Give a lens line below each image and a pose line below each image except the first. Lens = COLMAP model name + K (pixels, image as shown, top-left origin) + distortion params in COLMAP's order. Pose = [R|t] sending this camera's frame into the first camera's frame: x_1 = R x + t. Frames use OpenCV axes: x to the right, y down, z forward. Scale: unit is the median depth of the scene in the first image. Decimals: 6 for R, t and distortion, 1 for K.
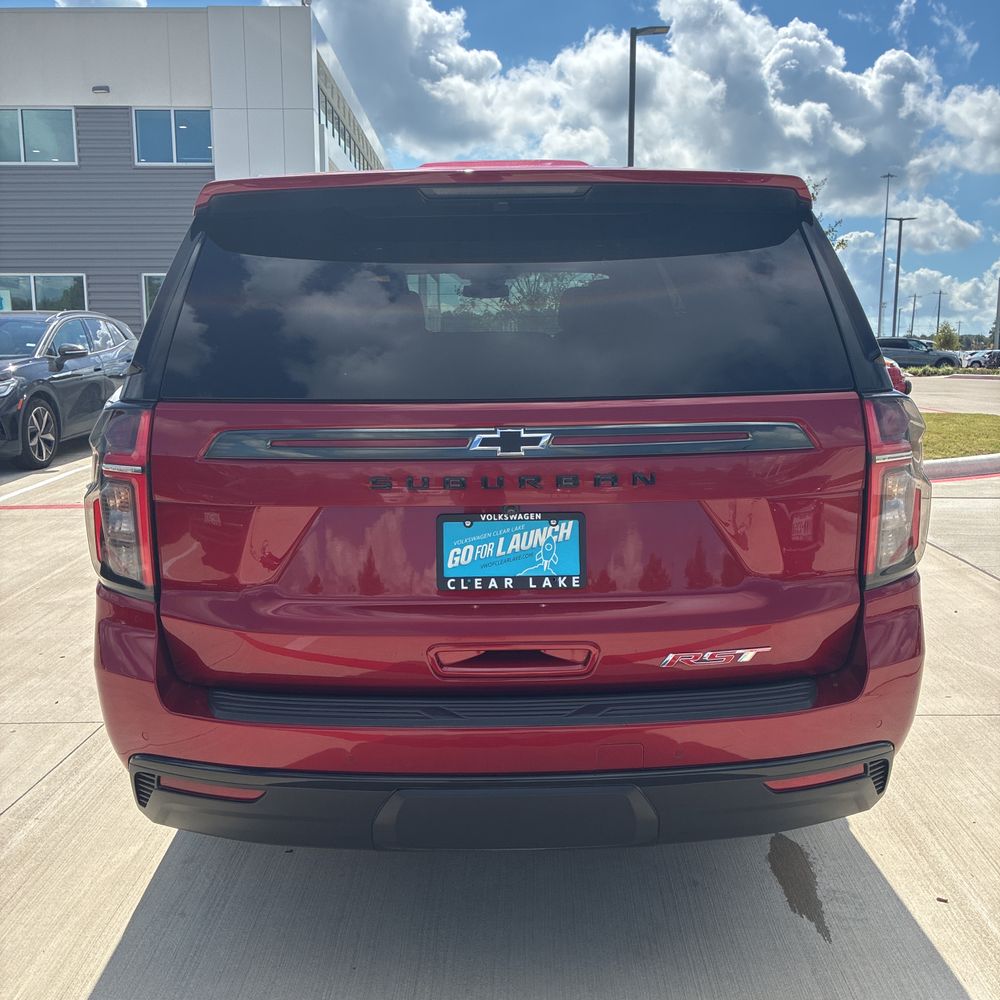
lens RADIAL K [[1031.7, 0, 479.9], [0, 1031.7, 490.8], [0, 0, 1]] dist [0.039001, -0.013149]
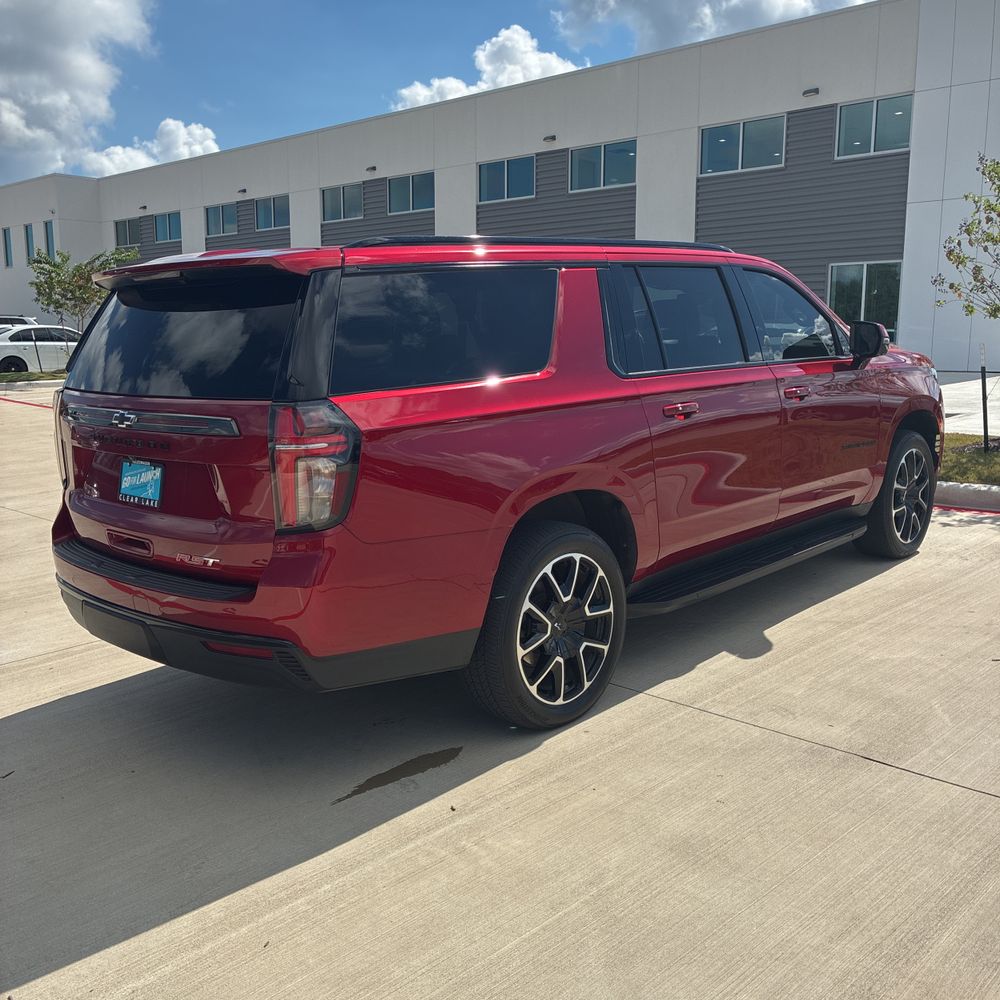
lens RADIAL K [[1048.2, 0, 496.1], [0, 1048.2, 480.4], [0, 0, 1]] dist [0.035879, -0.020512]
pose [[0.706541, 0.105455, -0.699771, 0.818458], [-0.099924, 0.993794, 0.048874, -0.044072], [0.700582, 0.035392, 0.712694, 0.075606]]
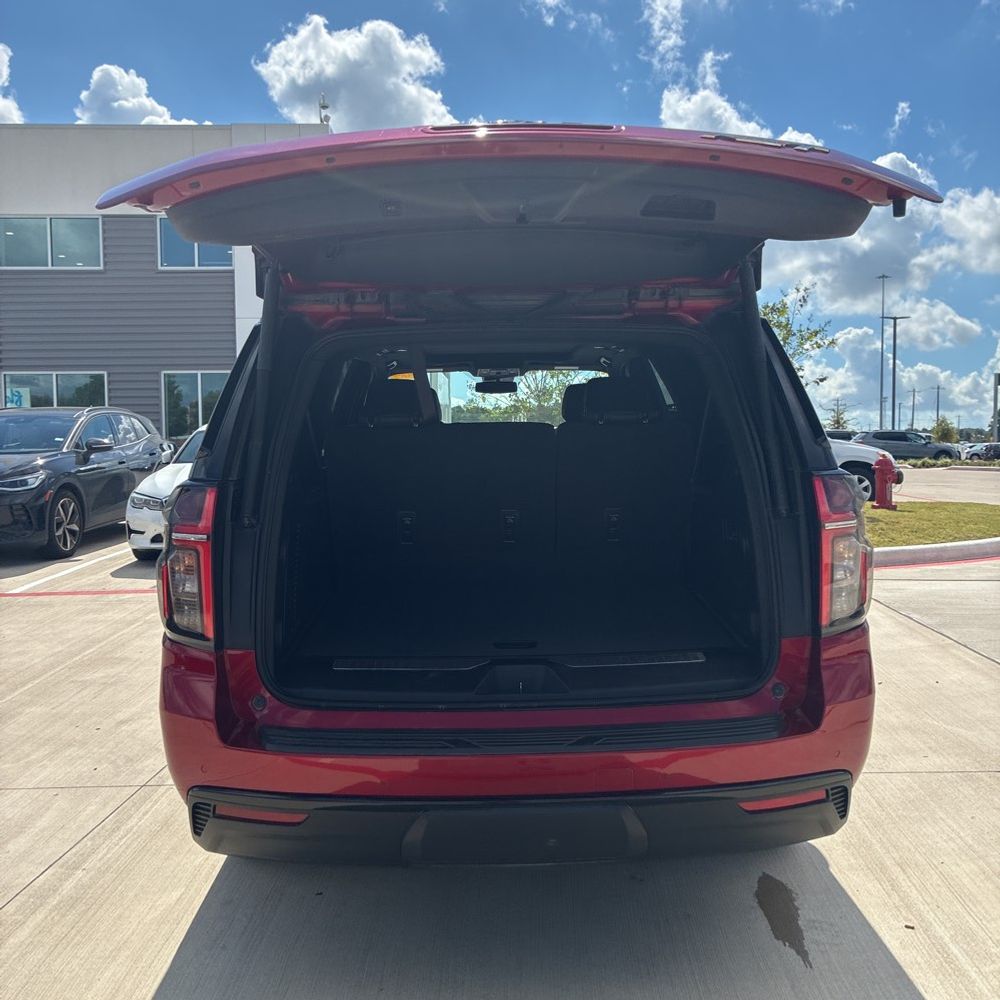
lens RADIAL K [[1048.2, 0, 496.1], [0, 1048.2, 480.4], [0, 0, 1]] dist [0.035879, -0.020512]
pose [[0.999969, -0.003343, 0.007155, -0.002545], [0.004050, 0.994856, -0.101217, 0.018126], [-0.006779, 0.101243, 0.994839, -0.098107]]
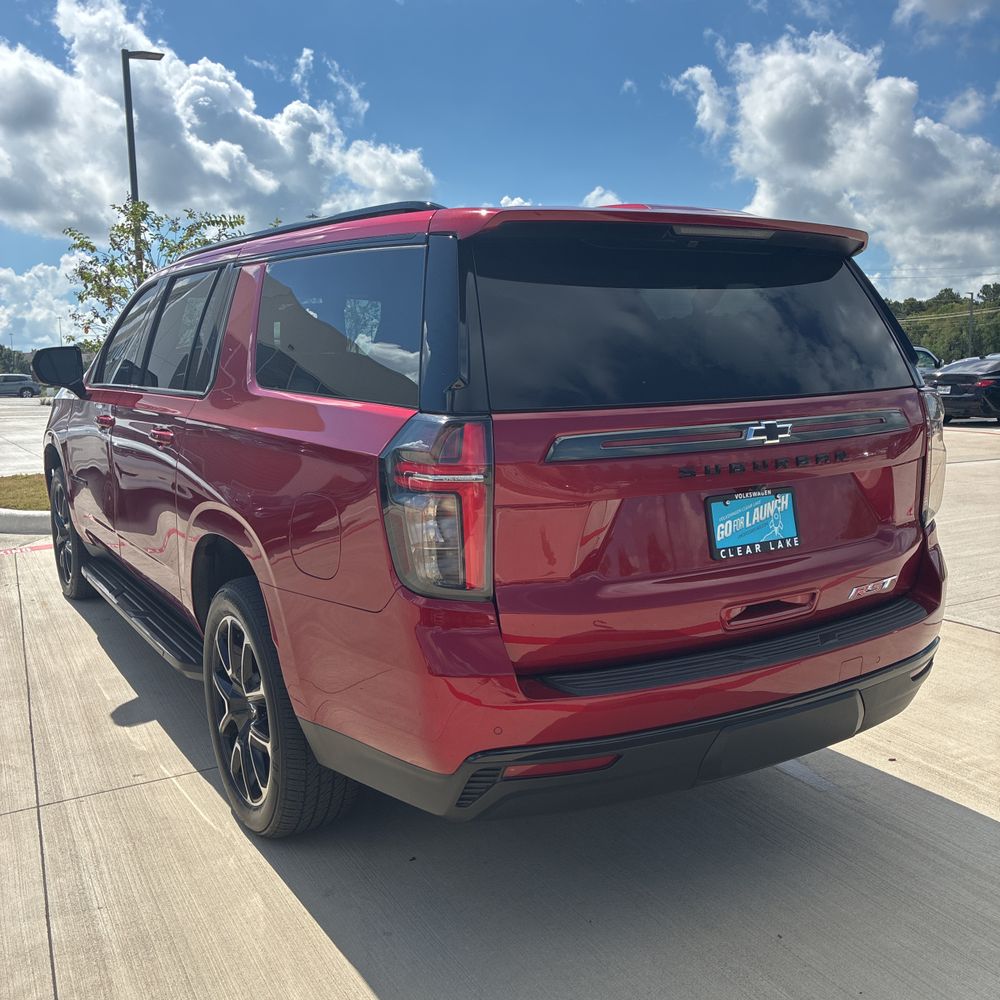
lens RADIAL K [[1048.2, 0, 496.1], [0, 1048.2, 480.4], [0, 0, 1]] dist [0.035879, -0.020512]
pose [[0.857876, -0.070125, 0.509049, -0.420564], [0.091878, 0.995613, -0.017685, 0.001221], [-0.505576, 0.061942, 0.860556, 0.035722]]
